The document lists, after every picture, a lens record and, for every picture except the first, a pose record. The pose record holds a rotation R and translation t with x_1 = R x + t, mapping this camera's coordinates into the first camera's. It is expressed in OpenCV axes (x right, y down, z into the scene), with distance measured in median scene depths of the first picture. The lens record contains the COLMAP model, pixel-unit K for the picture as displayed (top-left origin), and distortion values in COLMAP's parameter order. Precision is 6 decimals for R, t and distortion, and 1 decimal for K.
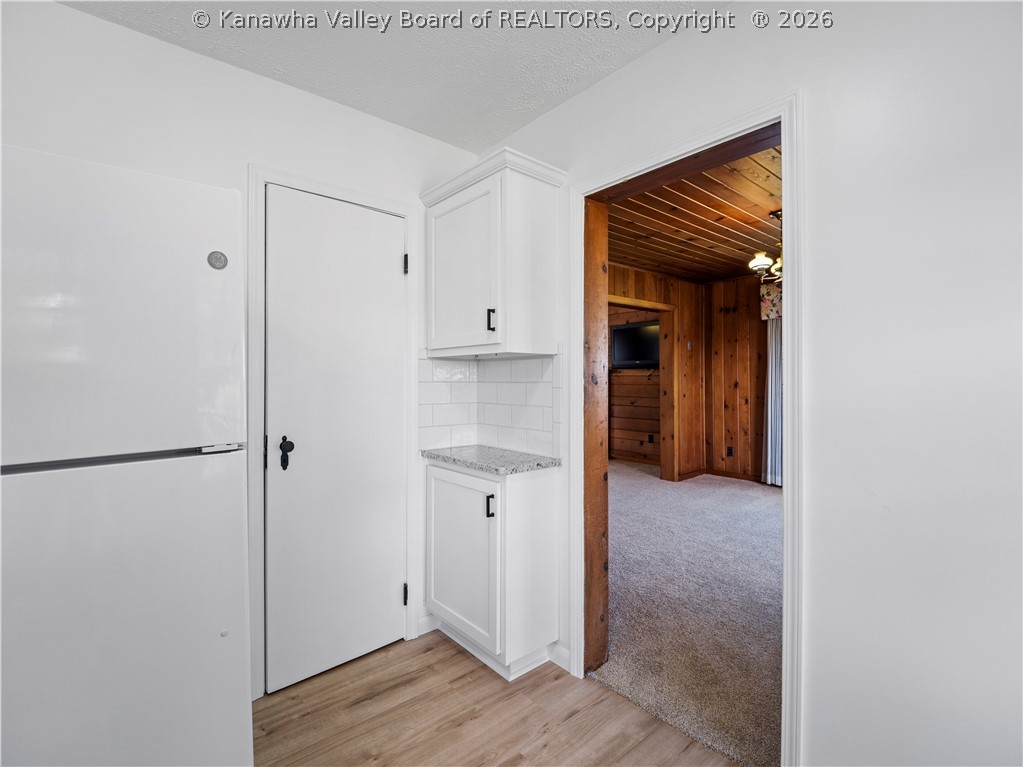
lens RADIAL K [[483.4, 0, 518.7], [0, 483.4, 372.4], [0, 0, 1]] dist [-0.003169, -0.005272]
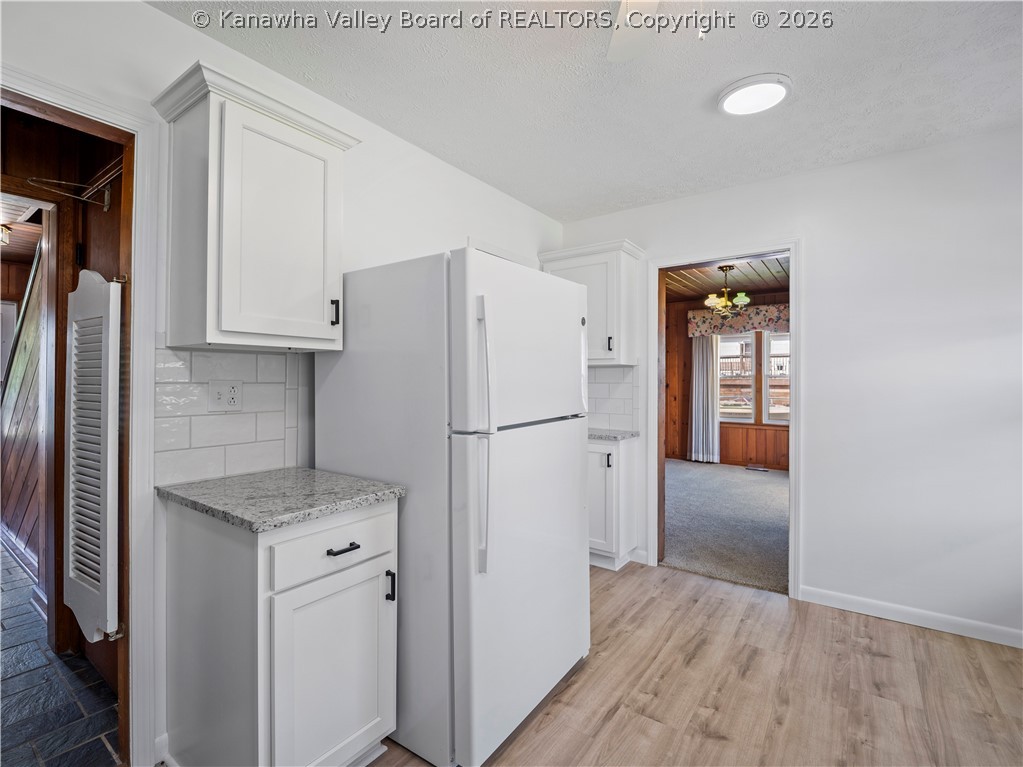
lens RADIAL K [[483.4, 0, 507.1], [0, 483.4, 373.2], [0, 0, 1]] dist [-0.003169, -0.005272]
pose [[0.974361, 0.009994, 0.224768, -0.706036], [-0.009800, 0.999950, -0.001977, -0.004965], [-0.224777, -0.000277, 0.974410, -0.452377]]
